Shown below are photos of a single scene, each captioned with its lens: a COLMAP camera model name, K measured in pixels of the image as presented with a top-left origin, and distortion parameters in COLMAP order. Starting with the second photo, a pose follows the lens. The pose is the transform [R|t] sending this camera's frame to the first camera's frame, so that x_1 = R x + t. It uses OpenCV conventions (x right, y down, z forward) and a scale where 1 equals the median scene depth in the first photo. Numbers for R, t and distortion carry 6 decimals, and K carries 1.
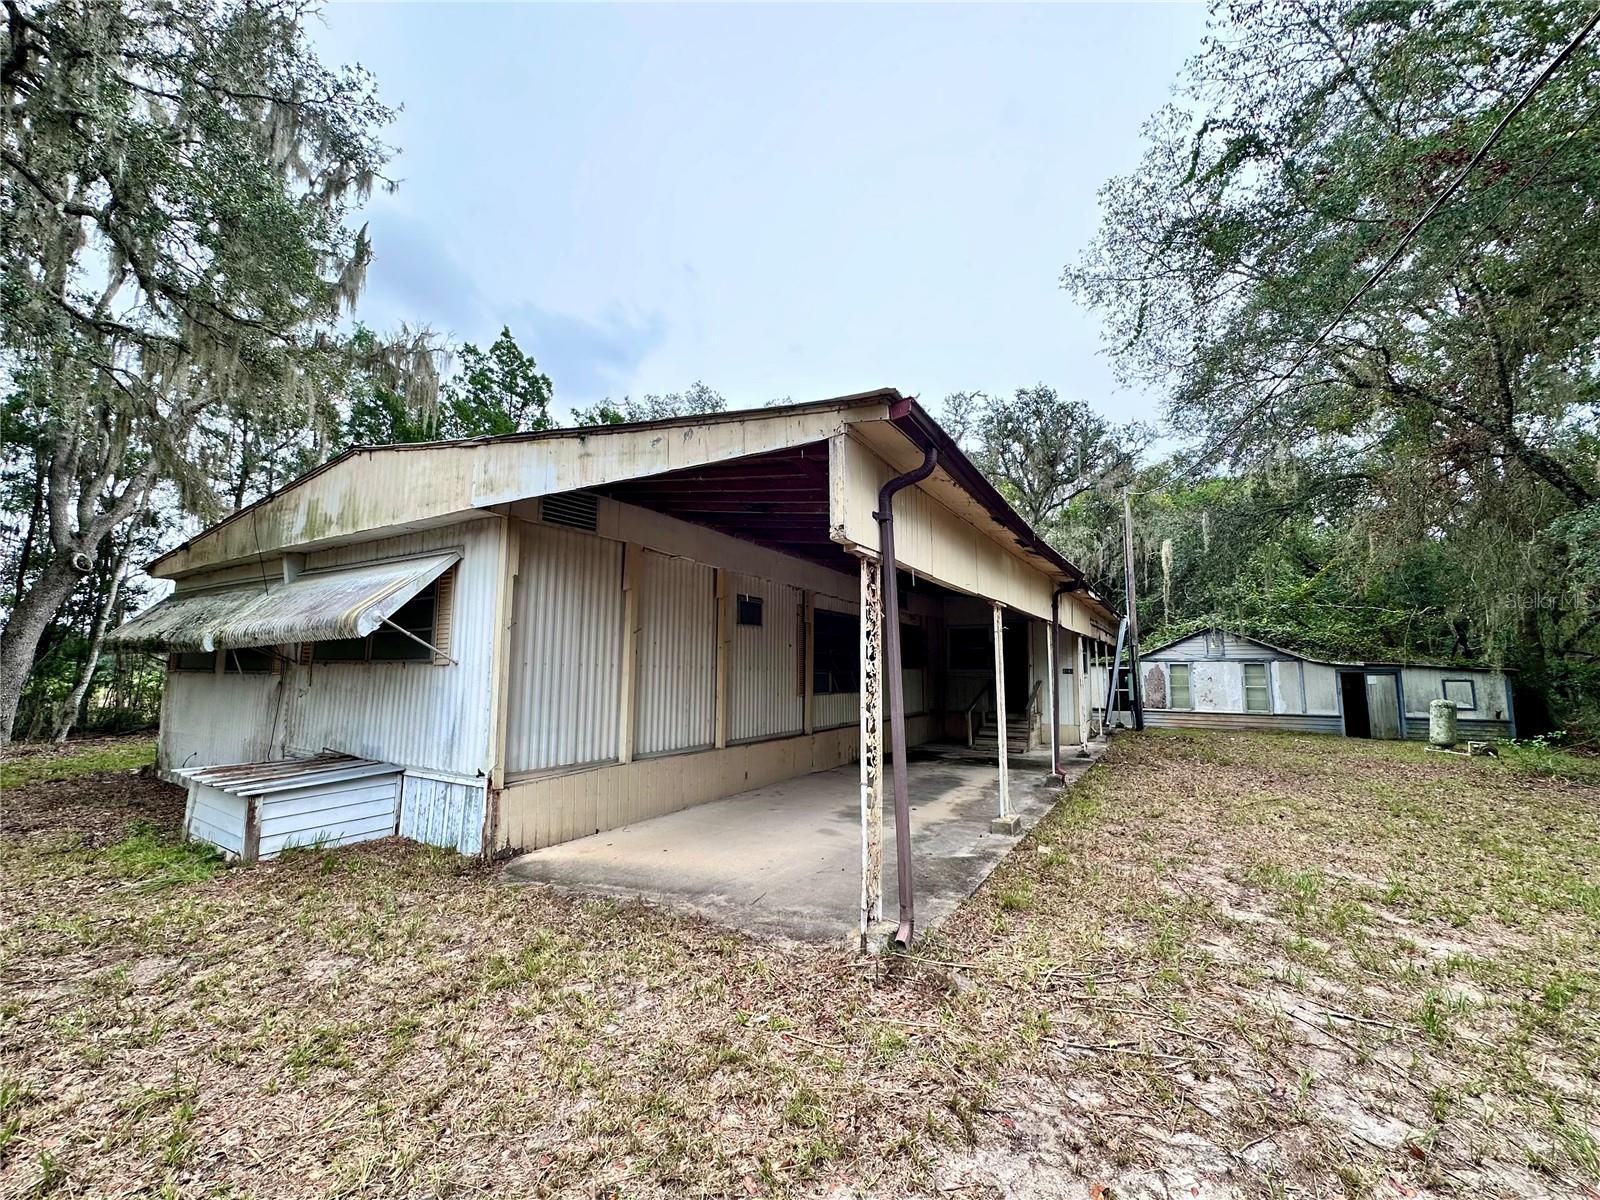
lens RADIAL K [[641.7, 0, 799.5], [0, 641.7, 597.9], [0, 0, 1]] dist [-0.000586, 0.000137]
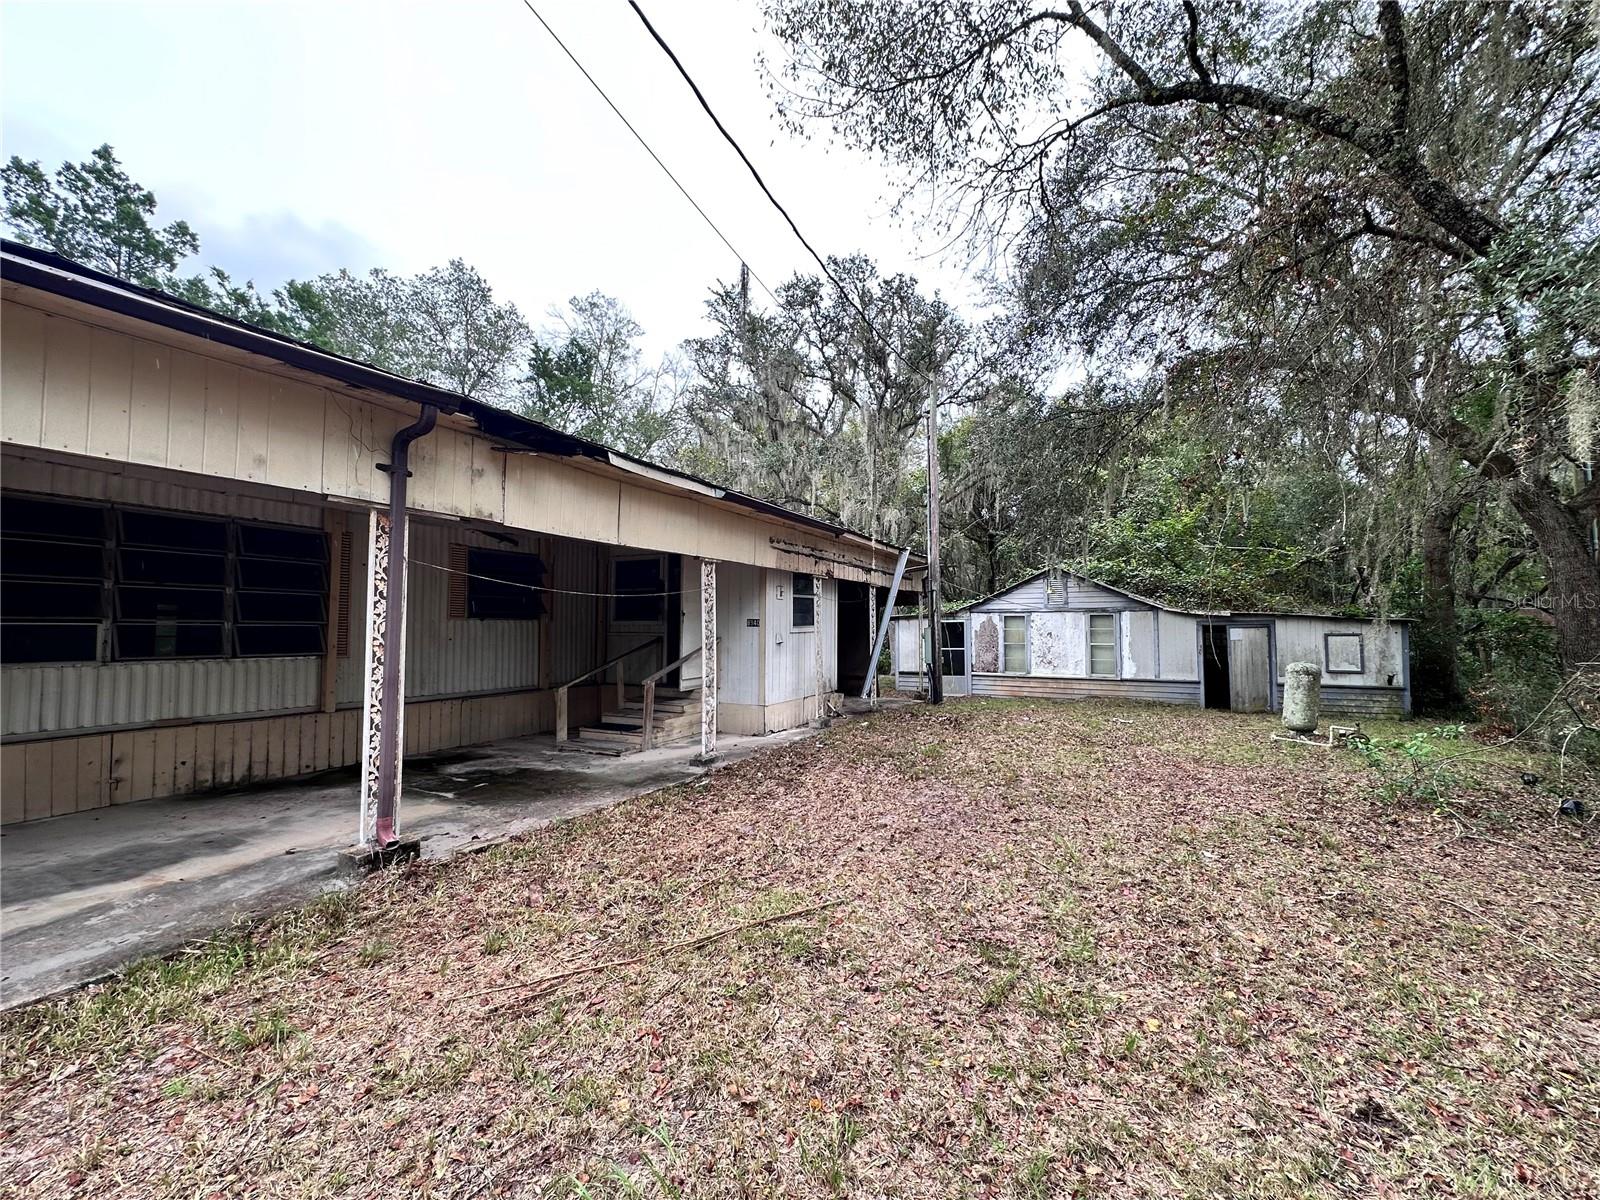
lens RADIAL K [[641.7, 0, 801.9], [0, 641.7, 595.9], [0, 0, 1]] dist [-0.000586, 0.000137]
pose [[0.998410, -0.001854, 0.056342, 0.315787], [-0.001492, 0.998240, 0.059287, 0.036062], [-0.056353, -0.059277, 0.996650, 0.260421]]
